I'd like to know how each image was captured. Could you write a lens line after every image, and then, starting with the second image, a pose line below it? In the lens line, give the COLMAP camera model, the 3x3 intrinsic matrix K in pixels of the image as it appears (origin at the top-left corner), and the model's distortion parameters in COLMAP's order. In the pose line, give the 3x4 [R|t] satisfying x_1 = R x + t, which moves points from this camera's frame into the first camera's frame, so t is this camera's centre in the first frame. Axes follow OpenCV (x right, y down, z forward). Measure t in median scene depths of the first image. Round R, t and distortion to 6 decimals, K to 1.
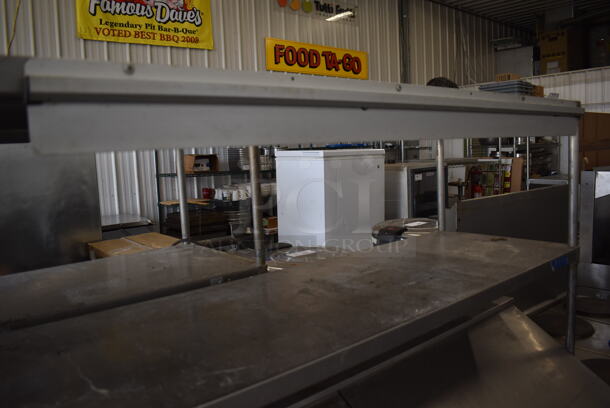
lens RADIAL K [[480.0, 0, 304.8], [0, 480.0, 203.8], [0, 0, 1]] dist [-0.098780, 0.018610]
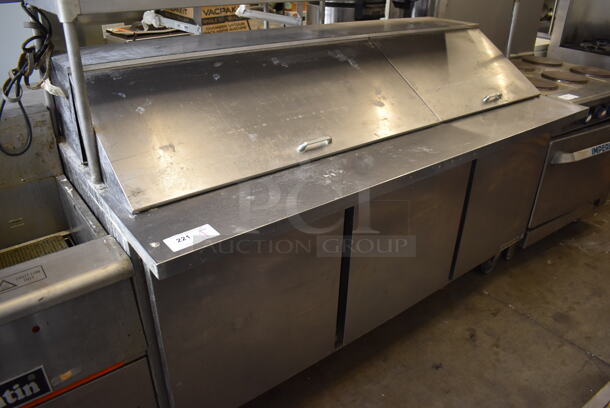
lens RADIAL K [[480.0, 0, 304.6], [0, 480.0, 203.6], [0, 0, 1]] dist [-0.098780, 0.018610]
pose [[0.997351, 0.071708, 0.012179, -0.026909], [-0.071147, 0.927011, 0.368223, 0.056044], [0.015115, -0.368114, 0.929658, -0.167438]]
